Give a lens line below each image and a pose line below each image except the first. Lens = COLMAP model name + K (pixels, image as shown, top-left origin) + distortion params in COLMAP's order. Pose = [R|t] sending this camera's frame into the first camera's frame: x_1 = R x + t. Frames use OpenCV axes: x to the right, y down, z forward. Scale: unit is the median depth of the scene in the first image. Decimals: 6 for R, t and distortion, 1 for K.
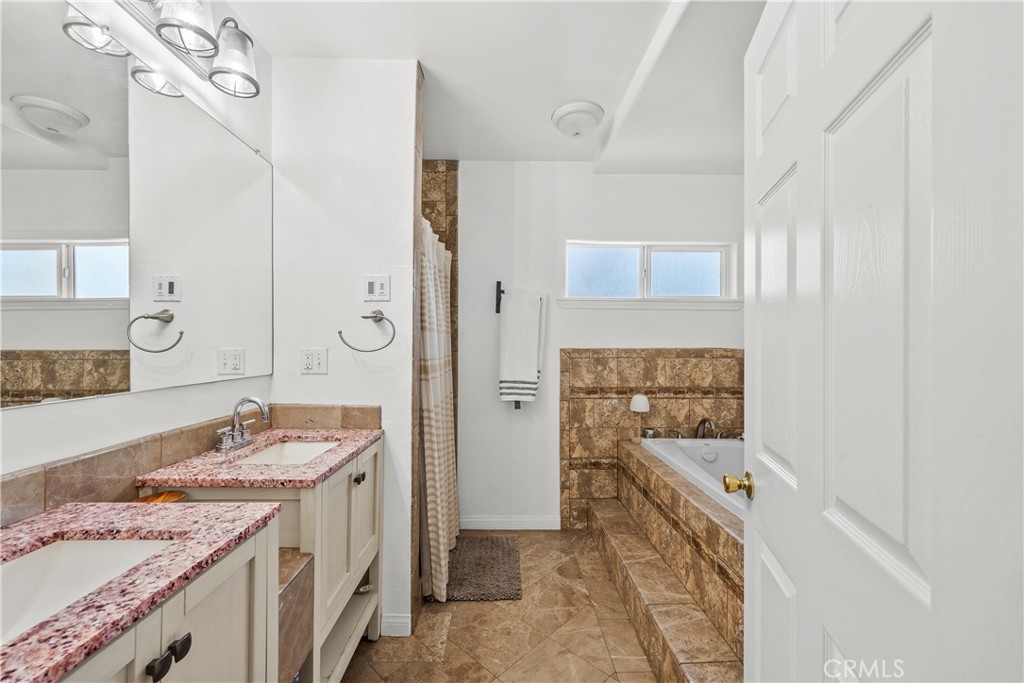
lens RADIAL K [[412.4, 0, 512.0], [0, 412.4, 341.5], [0, 0, 1]] dist [-0.001073, 0.000036]
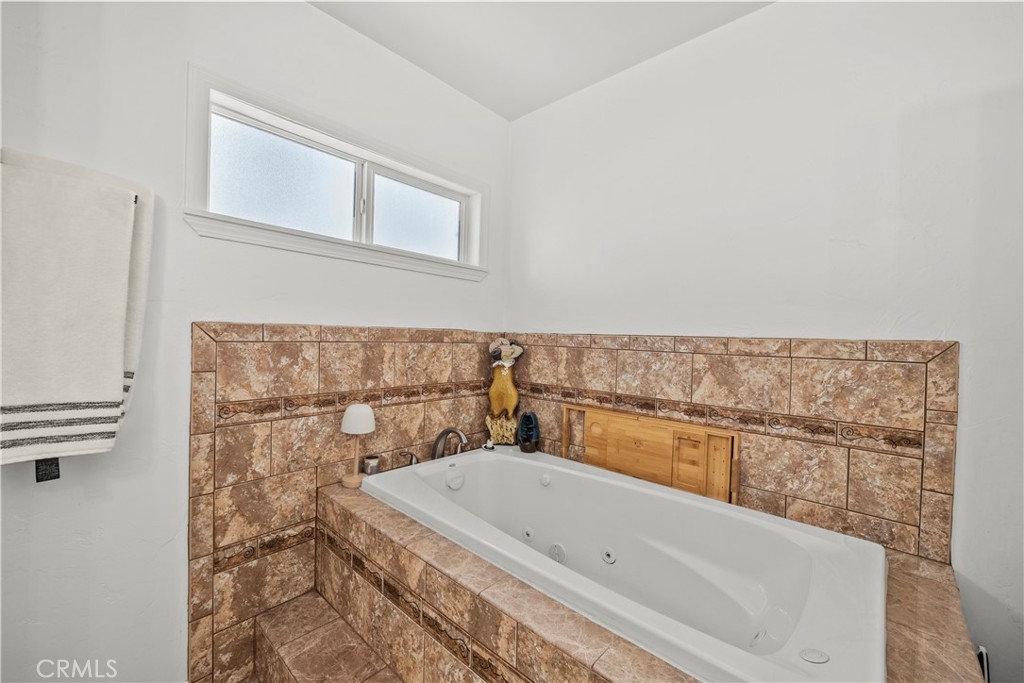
lens RADIAL K [[412.4, 0, 512.0], [0, 412.4, 341.5], [0, 0, 1]] dist [-0.001073, 0.000036]
pose [[0.693069, 0.005211, 0.720852, 0.033110], [-0.031280, 0.999249, 0.022851, 0.017734], [-0.720192, -0.038386, 0.692712, 0.424474]]
